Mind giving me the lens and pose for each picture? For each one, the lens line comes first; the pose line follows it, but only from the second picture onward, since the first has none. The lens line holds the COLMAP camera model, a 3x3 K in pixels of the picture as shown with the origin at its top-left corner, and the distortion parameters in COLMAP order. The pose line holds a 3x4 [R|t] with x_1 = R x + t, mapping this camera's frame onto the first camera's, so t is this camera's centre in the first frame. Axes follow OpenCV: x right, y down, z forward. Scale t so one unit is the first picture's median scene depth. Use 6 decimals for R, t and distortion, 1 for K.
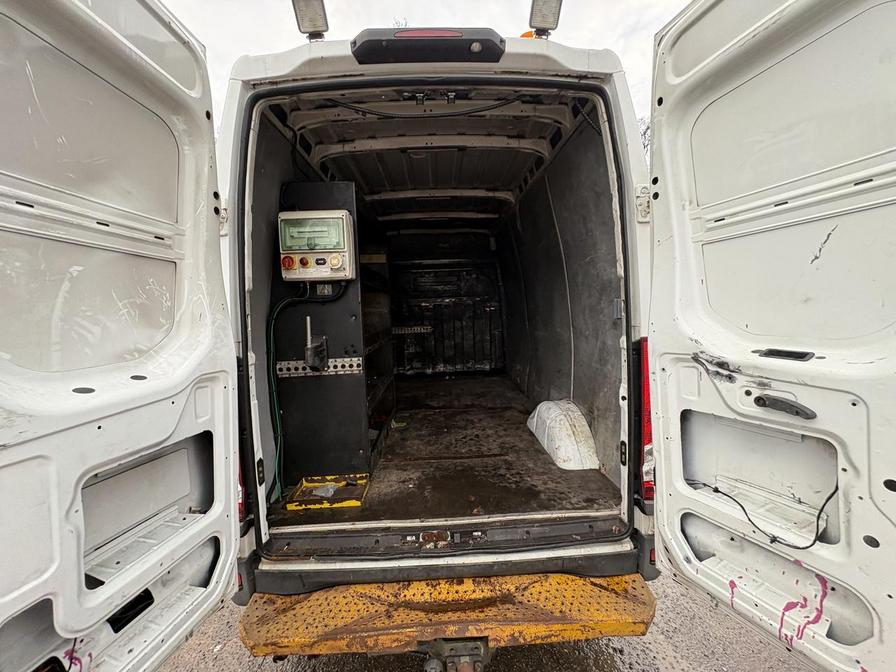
lens RADIAL K [[355.7, 0, 448.2], [0, 355.7, 336.7], [0, 0, 1]] dist [0.001280, -0.000274]
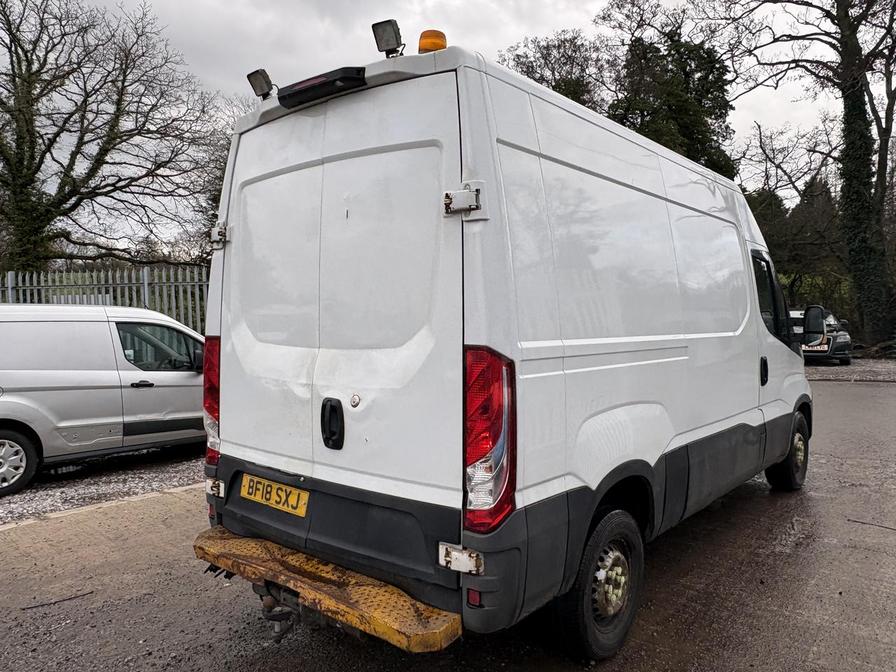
lens RADIAL K [[674.0, 0, 450.3], [0, 674.0, 329.1], [0, 0, 1]] dist [0.008965, -0.005911]
pose [[0.749874, 0.050425, -0.659656, 1.669125], [-0.083155, 0.996367, -0.018364, -0.002922], [0.656334, 0.068625, 0.751343, -0.329858]]
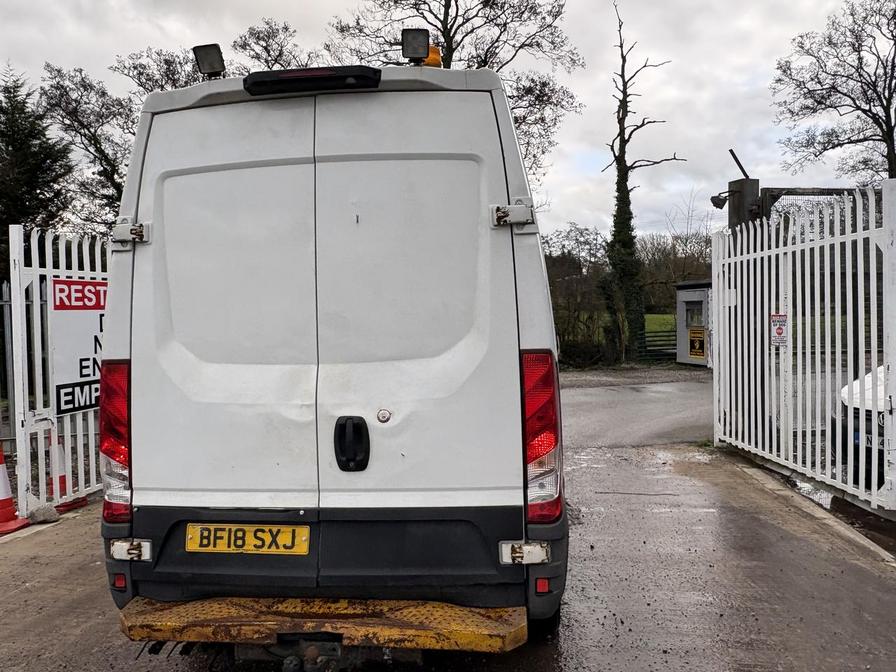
lens RADIAL K [[674.0, 0, 442.0], [0, 674.0, 339.2], [0, 0, 1]] dist [0.008965, -0.005911]
pose [[0.990006, 0.010678, -0.140620, 0.593385], [-0.021751, 0.996759, -0.077444, 0.121623], [0.139338, 0.079729, 0.987030, -0.856912]]
